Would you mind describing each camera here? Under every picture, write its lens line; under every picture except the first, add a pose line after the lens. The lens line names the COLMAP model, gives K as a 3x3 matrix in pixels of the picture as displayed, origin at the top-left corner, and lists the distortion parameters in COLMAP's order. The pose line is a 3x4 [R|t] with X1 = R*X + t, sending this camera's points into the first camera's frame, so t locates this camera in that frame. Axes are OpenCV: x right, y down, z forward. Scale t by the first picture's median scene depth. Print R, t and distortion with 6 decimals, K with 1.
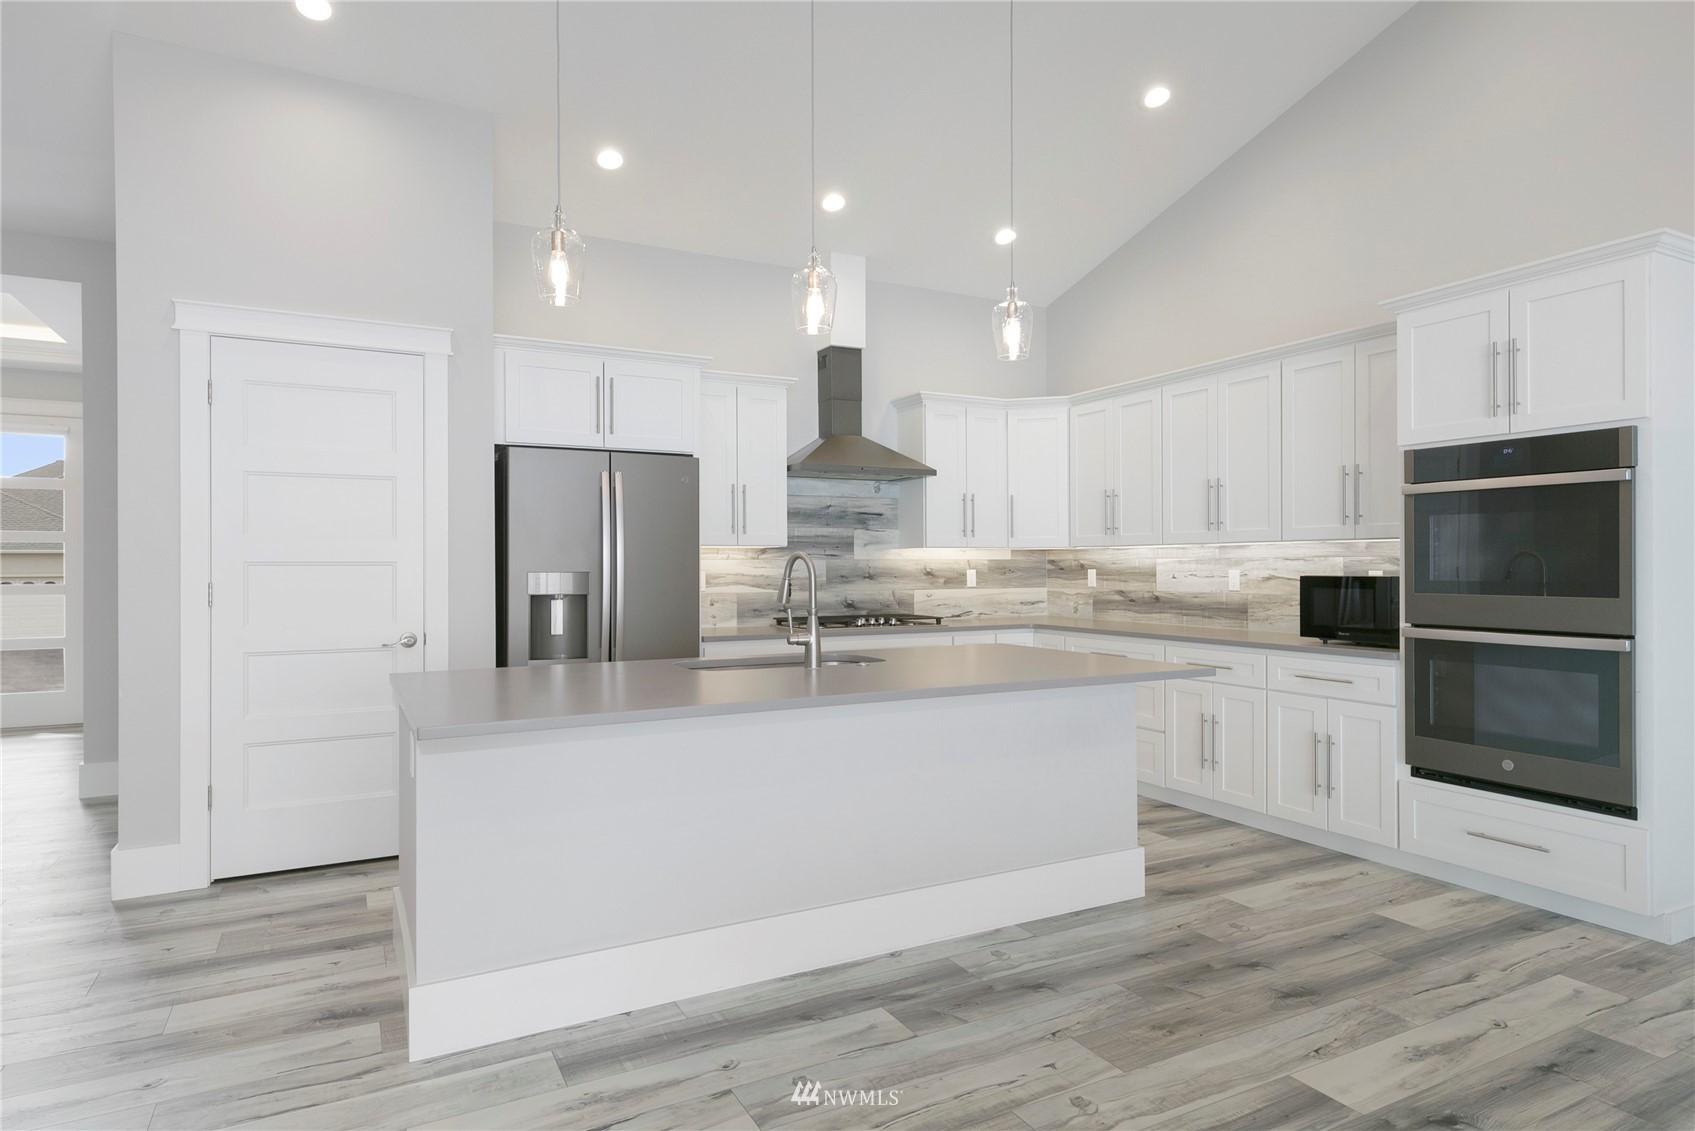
lens RADIAL K [[961.5, 0, 856.3], [0, 961.5, 562.0], [0, 0, 1]] dist [0.013795, -0.000652]
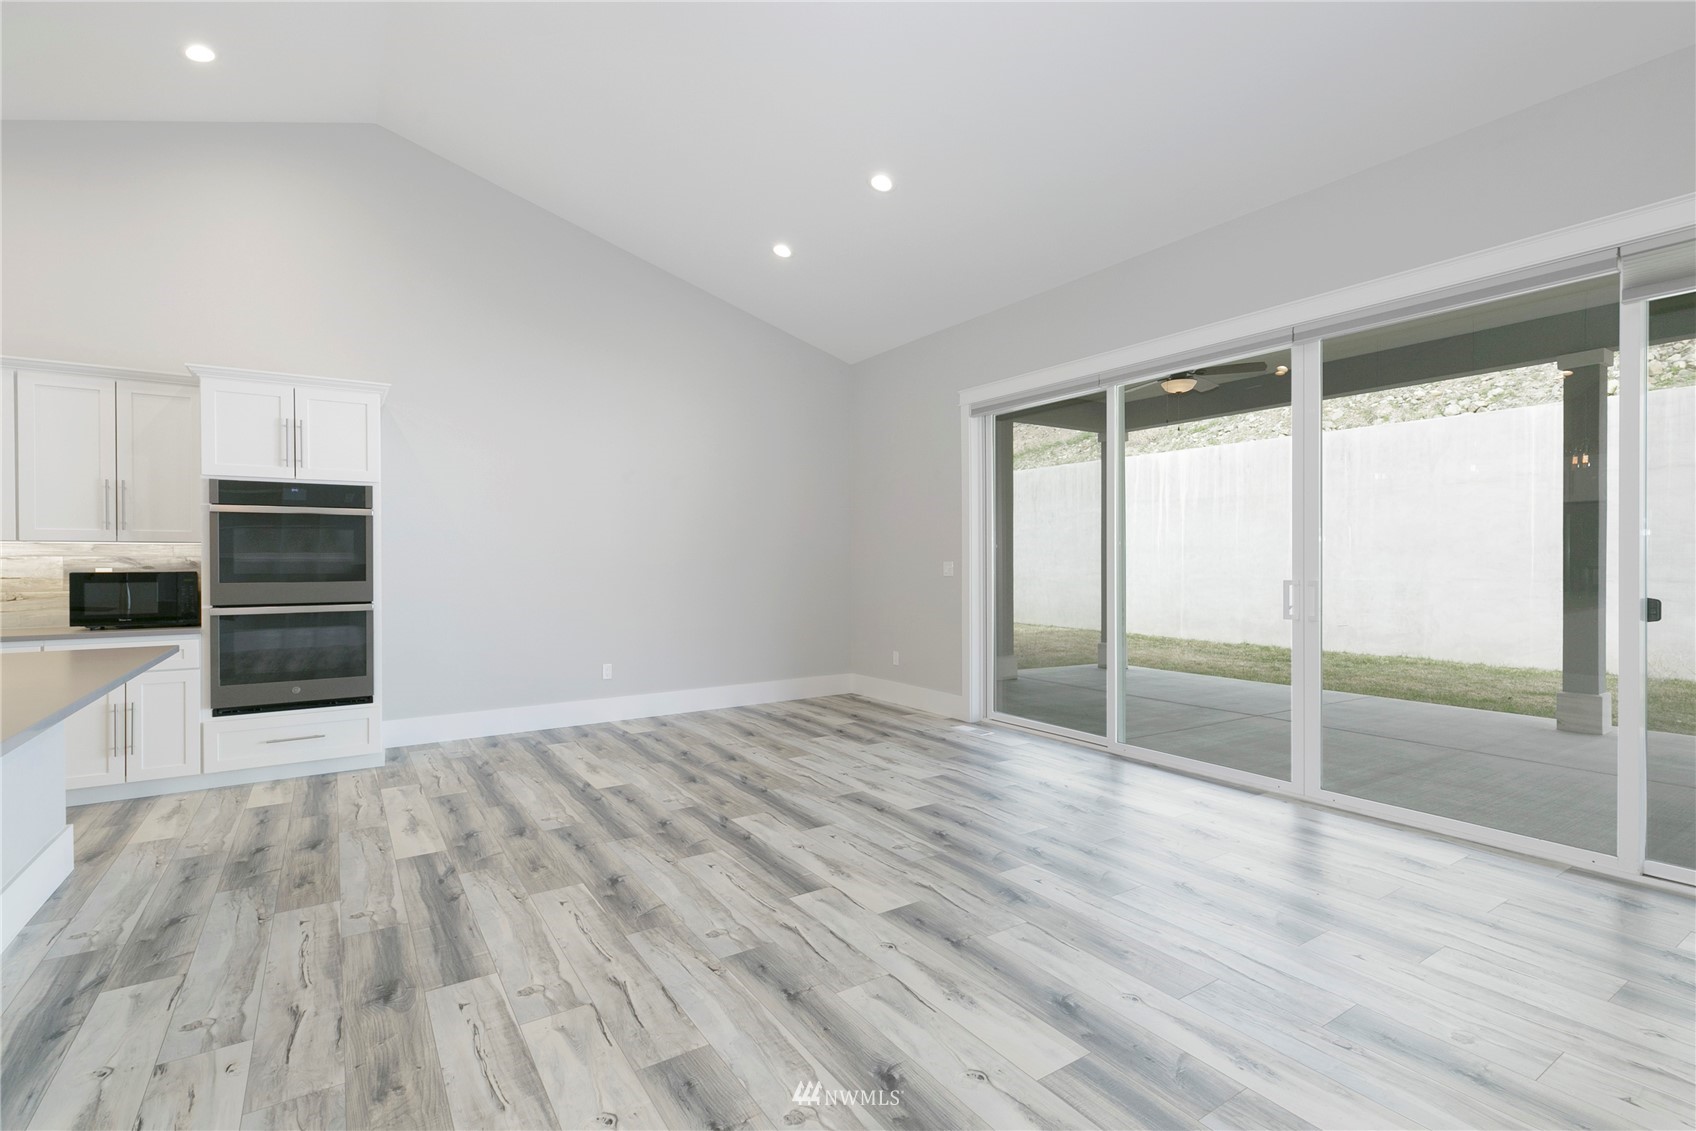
lens RADIAL K [[776.2, 0, 847.4], [0, 776.2, 562.3], [0, 0, 1]] dist [0.005922, -0.001126]
pose [[-0.072275, -0.002867, 0.997381, -0.598257], [-0.000071, 0.999996, 0.002870, -0.001106], [-0.997385, 0.000137, -0.072275, 0.181798]]
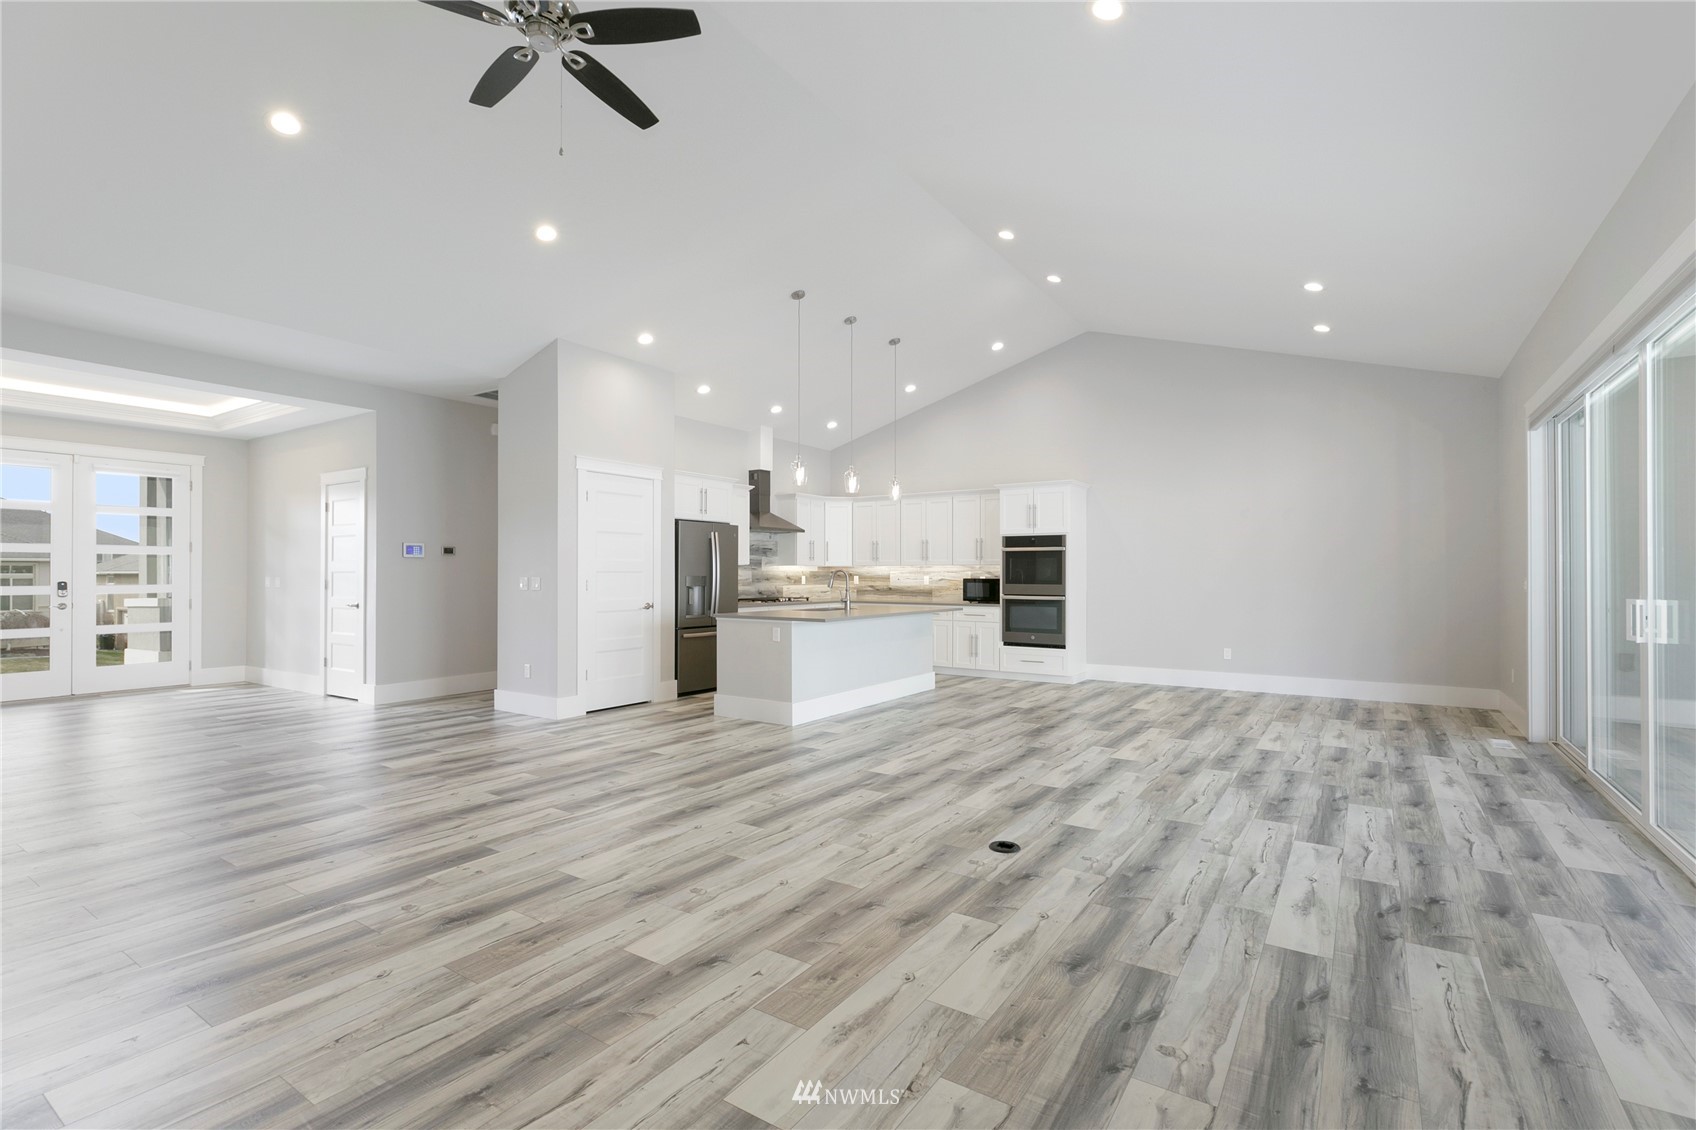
lens RADIAL K [[776.2, 0, 854.2], [0, 776.2, 564.4], [0, 0, 1]] dist [0.005922, -0.001126]
pose [[0.880722, 0.009748, 0.473533, -0.974631], [-0.005969, 0.999937, -0.009482, -0.002815], [-0.473596, 0.005524, 0.880725, -0.897979]]
